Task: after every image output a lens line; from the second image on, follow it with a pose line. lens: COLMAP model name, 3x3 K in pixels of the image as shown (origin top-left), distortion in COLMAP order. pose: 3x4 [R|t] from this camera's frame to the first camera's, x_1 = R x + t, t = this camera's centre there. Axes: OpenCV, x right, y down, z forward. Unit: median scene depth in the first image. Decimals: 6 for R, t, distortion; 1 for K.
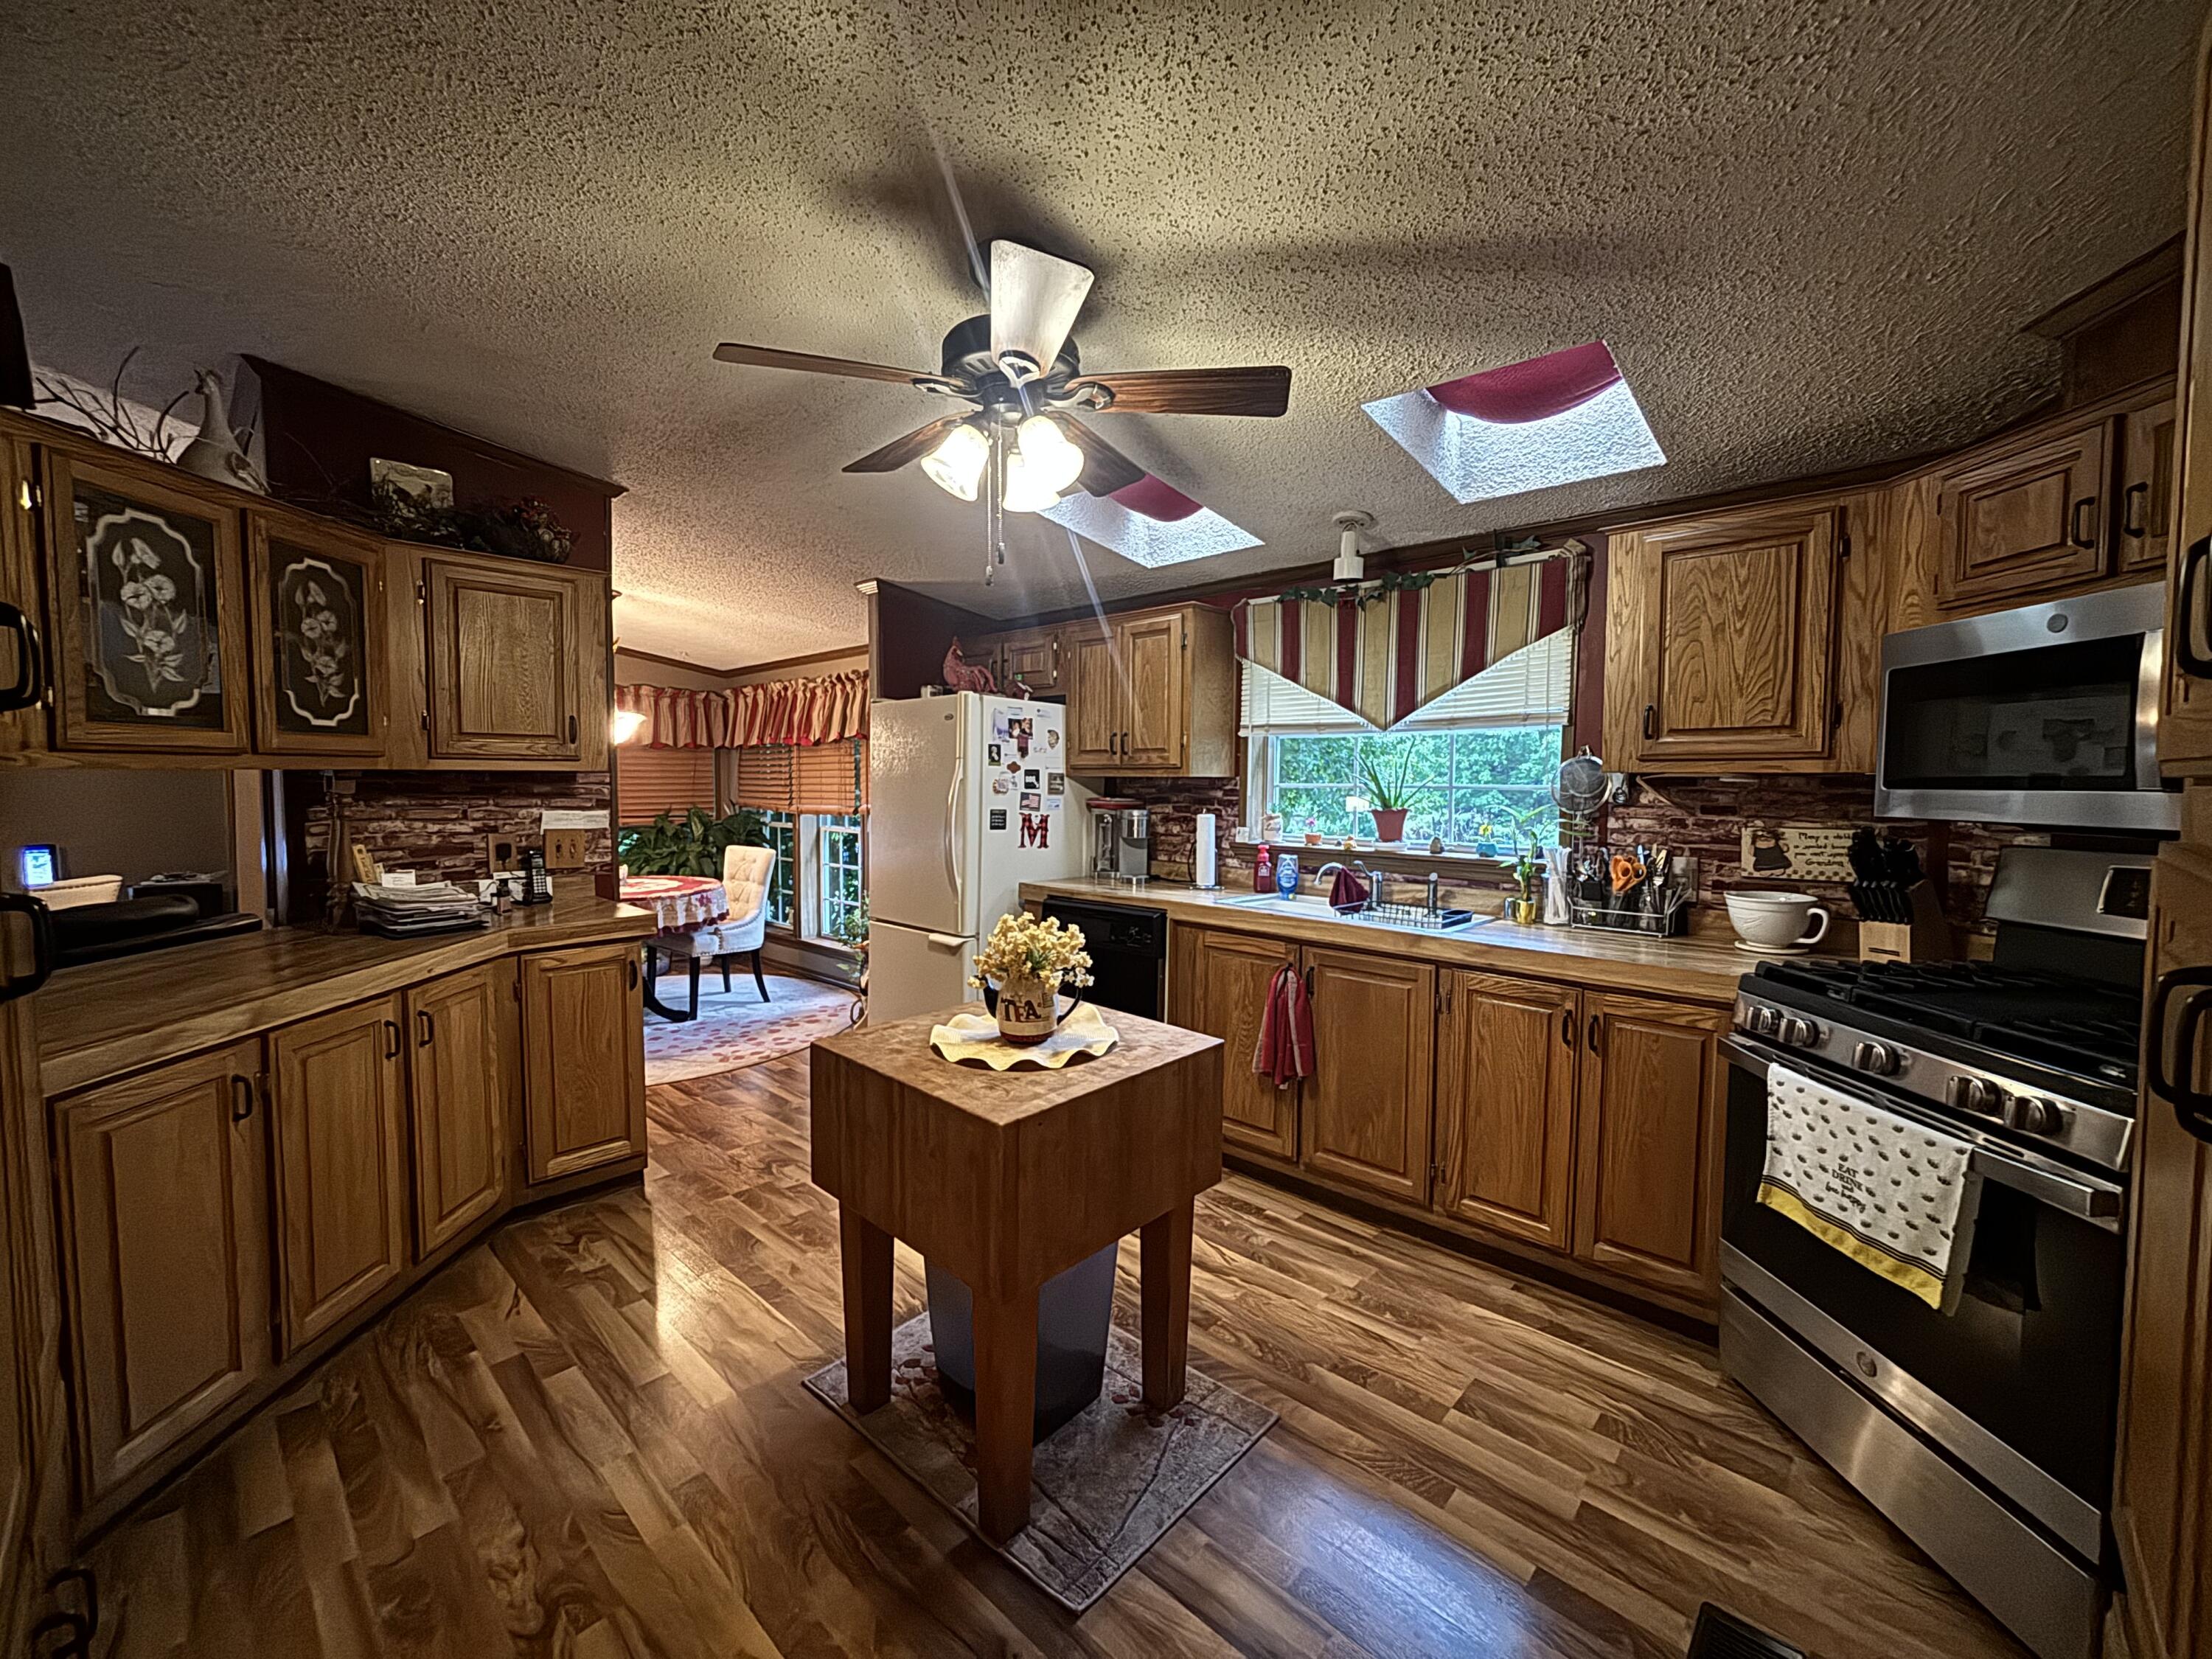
lens RADIAL K [[893.7, 0, 1107.7], [0, 893.7, 826.1], [0, 0, 1]] dist [0.004540, -0.001812]
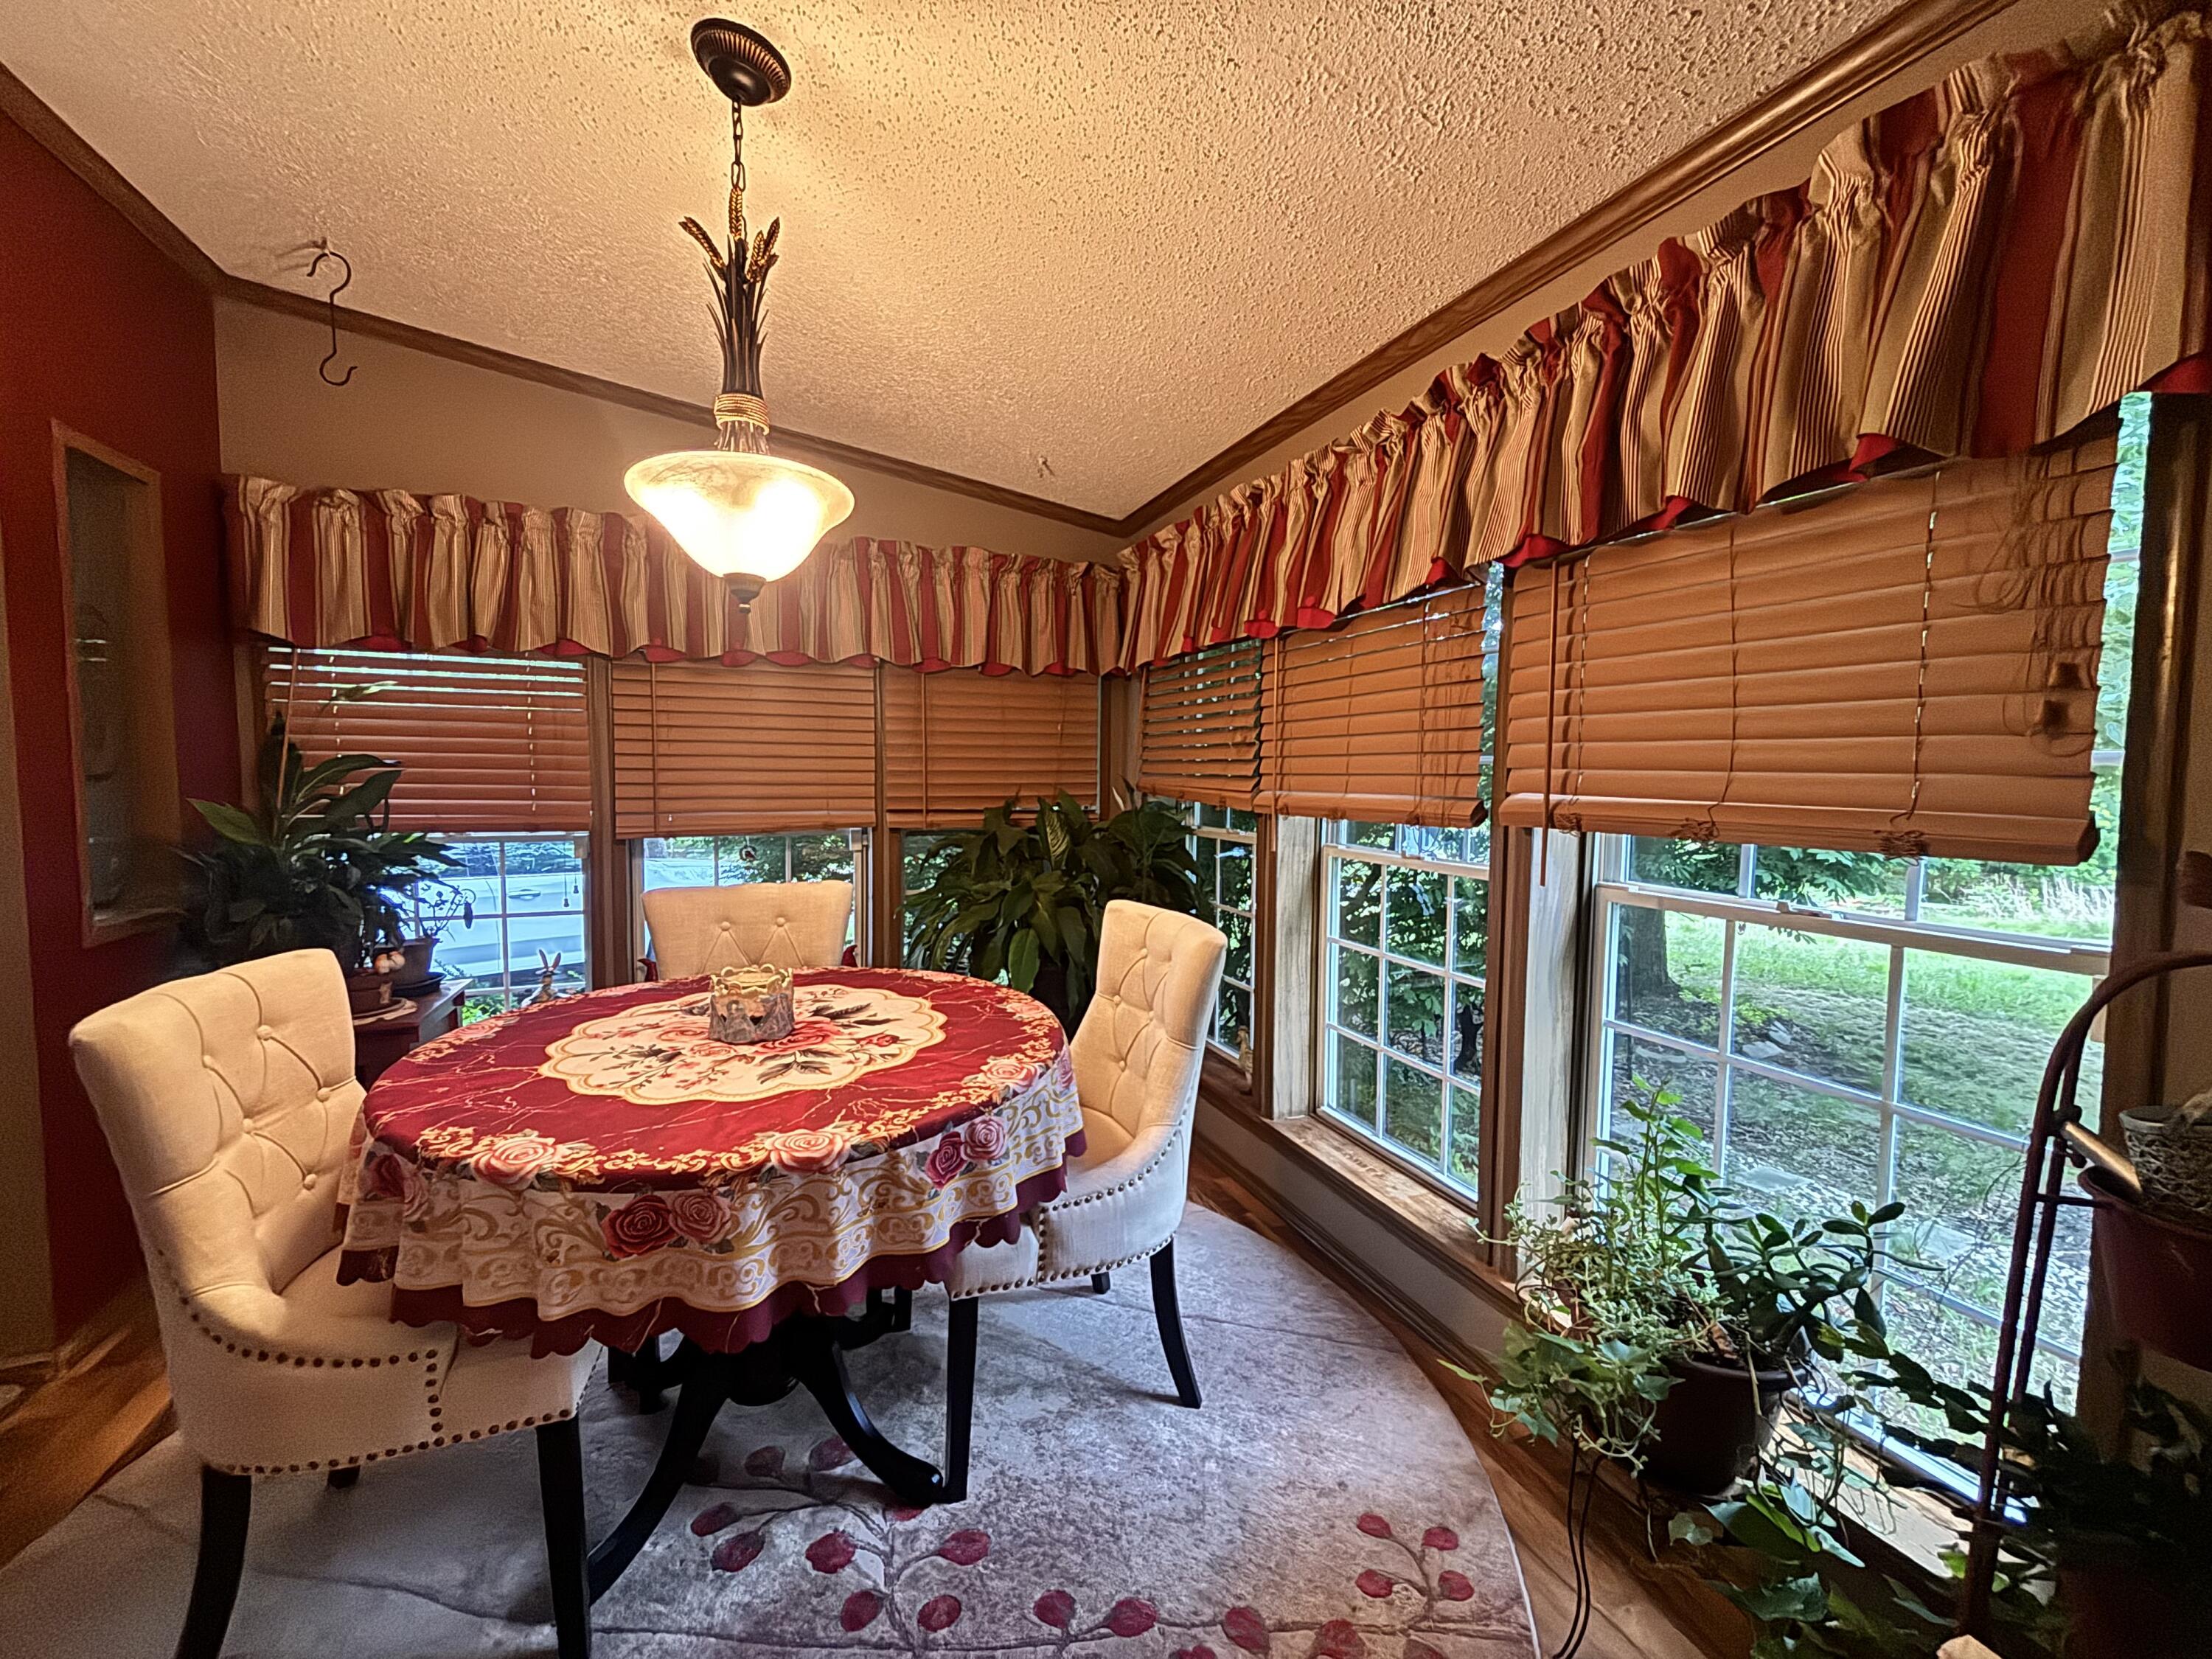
lens RADIAL K [[807.2, 0, 1090.6], [0, 807.2, 830.2], [0, 0, 1]] dist [-0.000500, -0.000039]
pose [[0.893880, 0.033326, -0.447066, -0.506023], [-0.025567, 0.999400, 0.023379, -0.024634], [0.447577, -0.009468, 0.894195, 1.251322]]
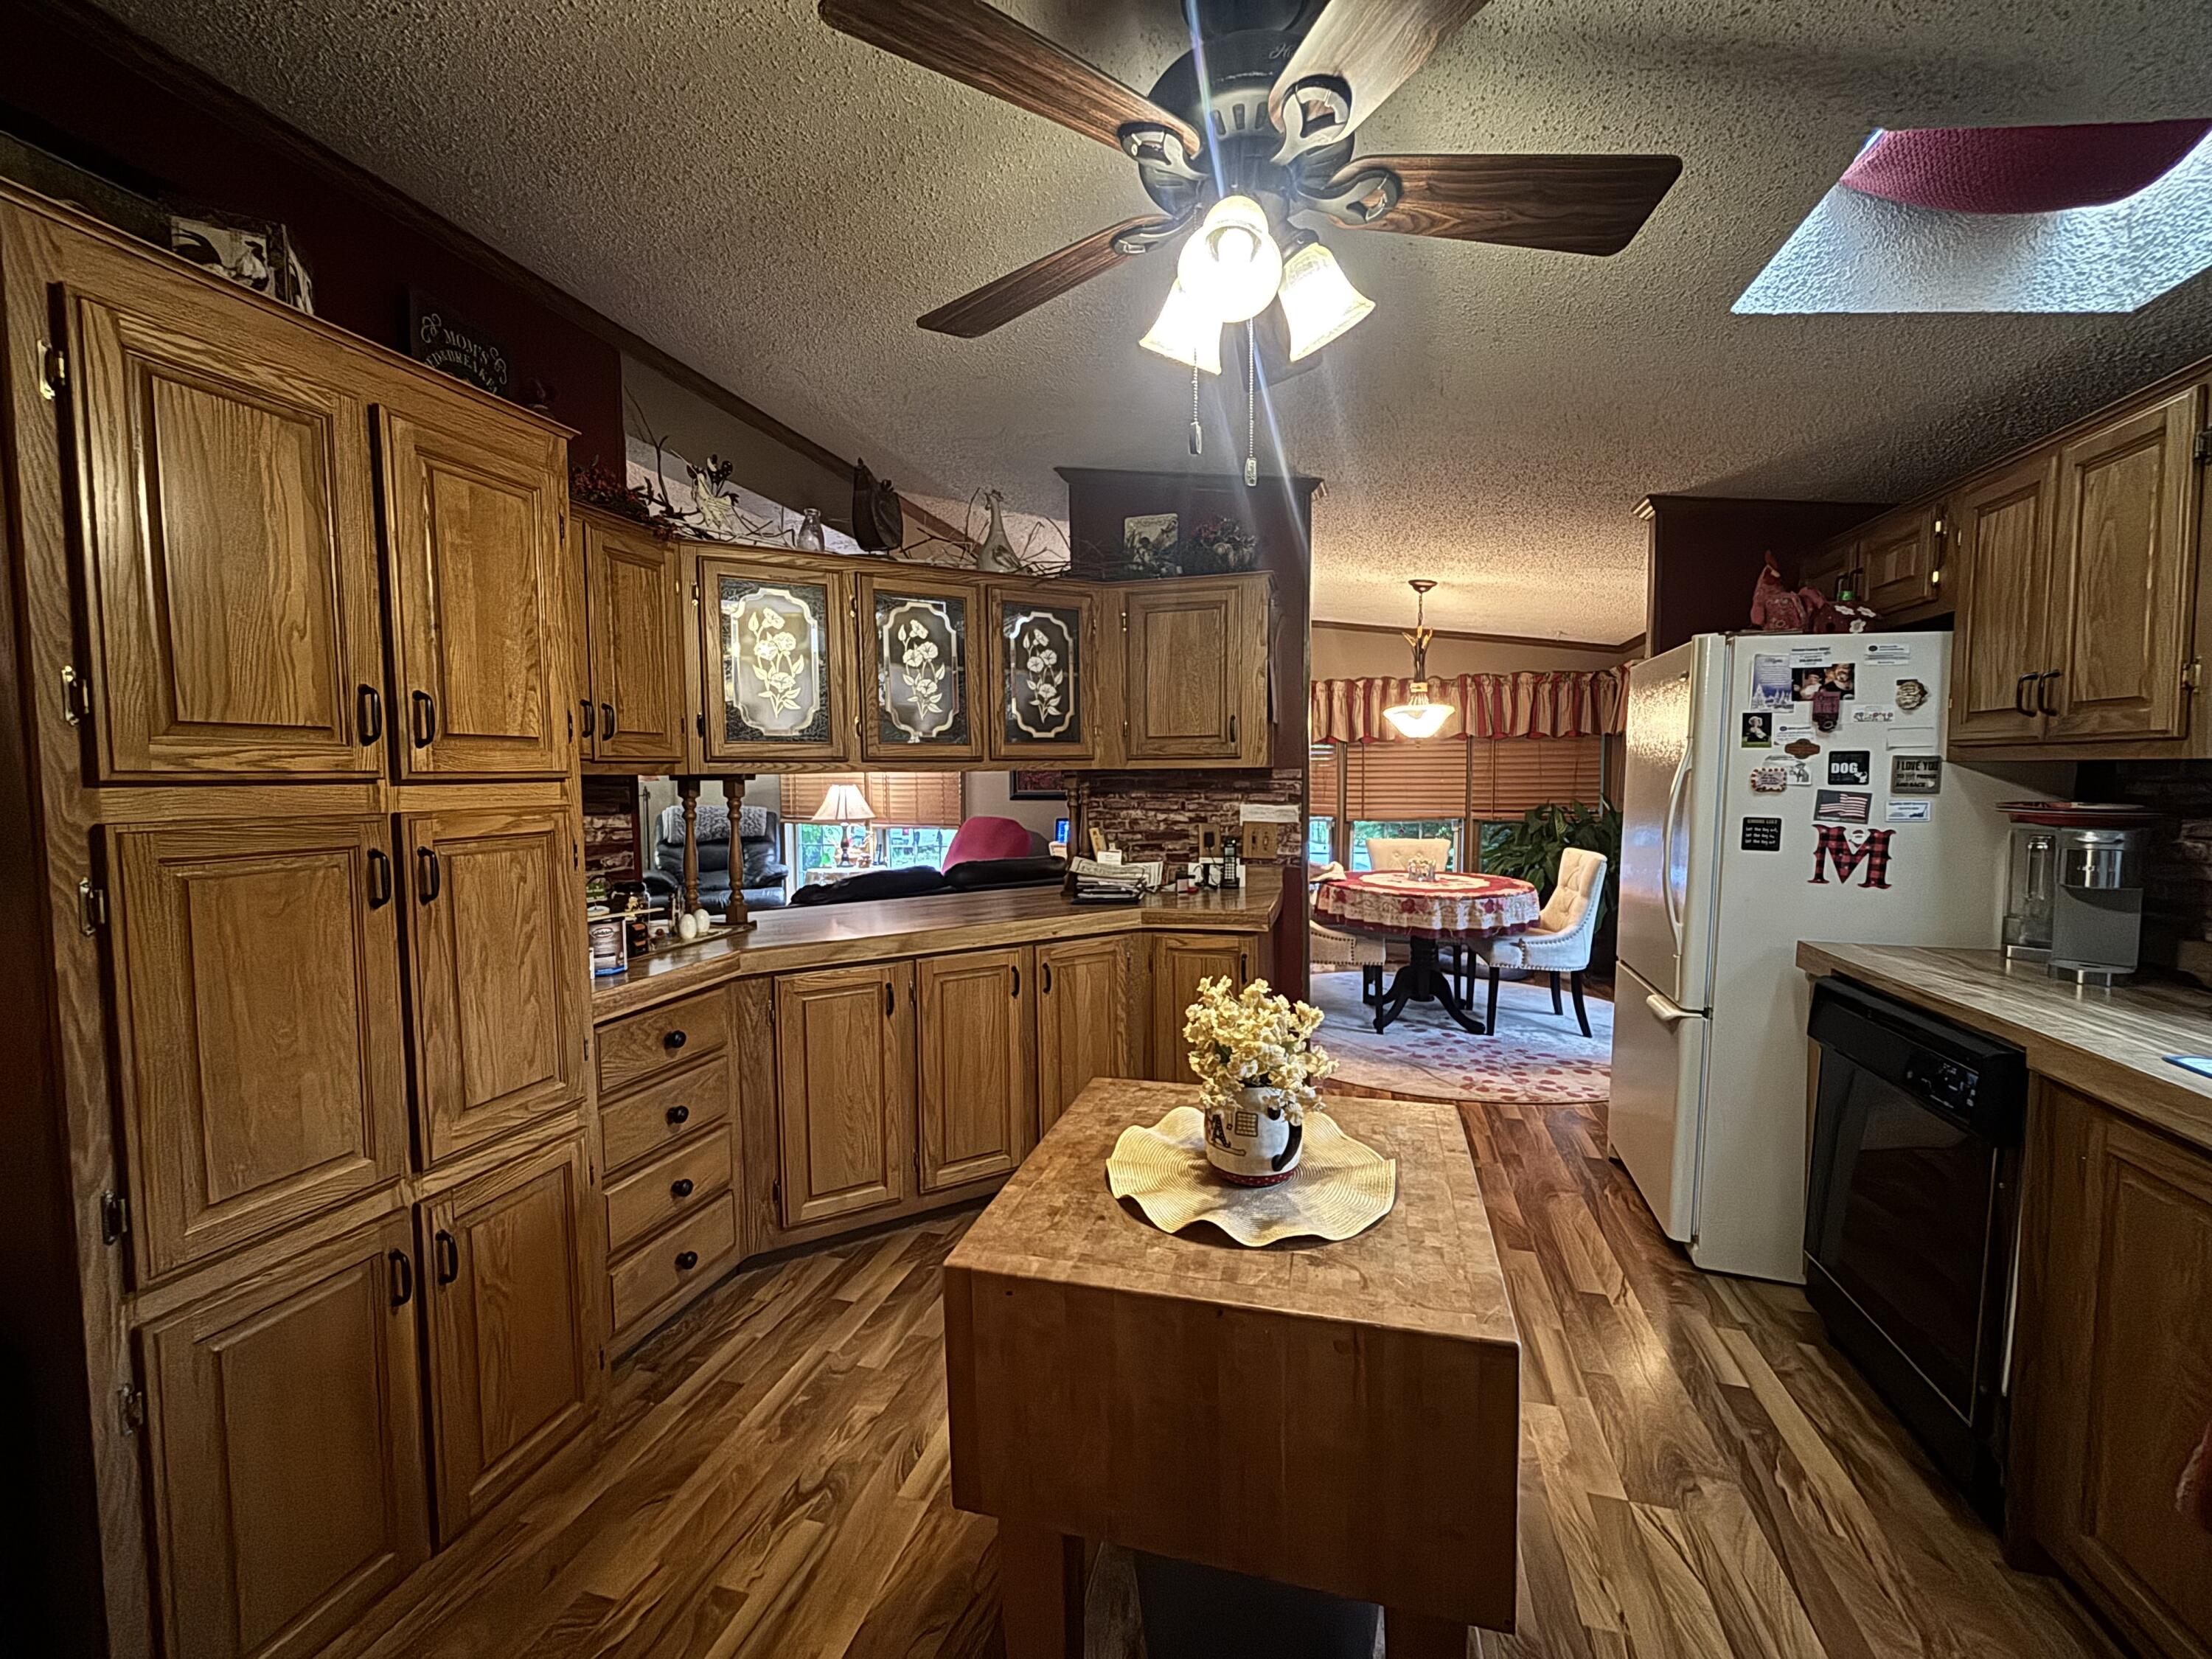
lens RADIAL K [[893.7, 0, 1104.1], [0, 893.7, 825.5], [0, 0, 1]] dist [0.004540, -0.001812]
pose [[0.455052, 0.043617, -0.889396, 0.255116], [-0.035392, 0.998896, 0.030879, -0.018850], [0.889761, 0.017427, 0.456093, 0.356264]]
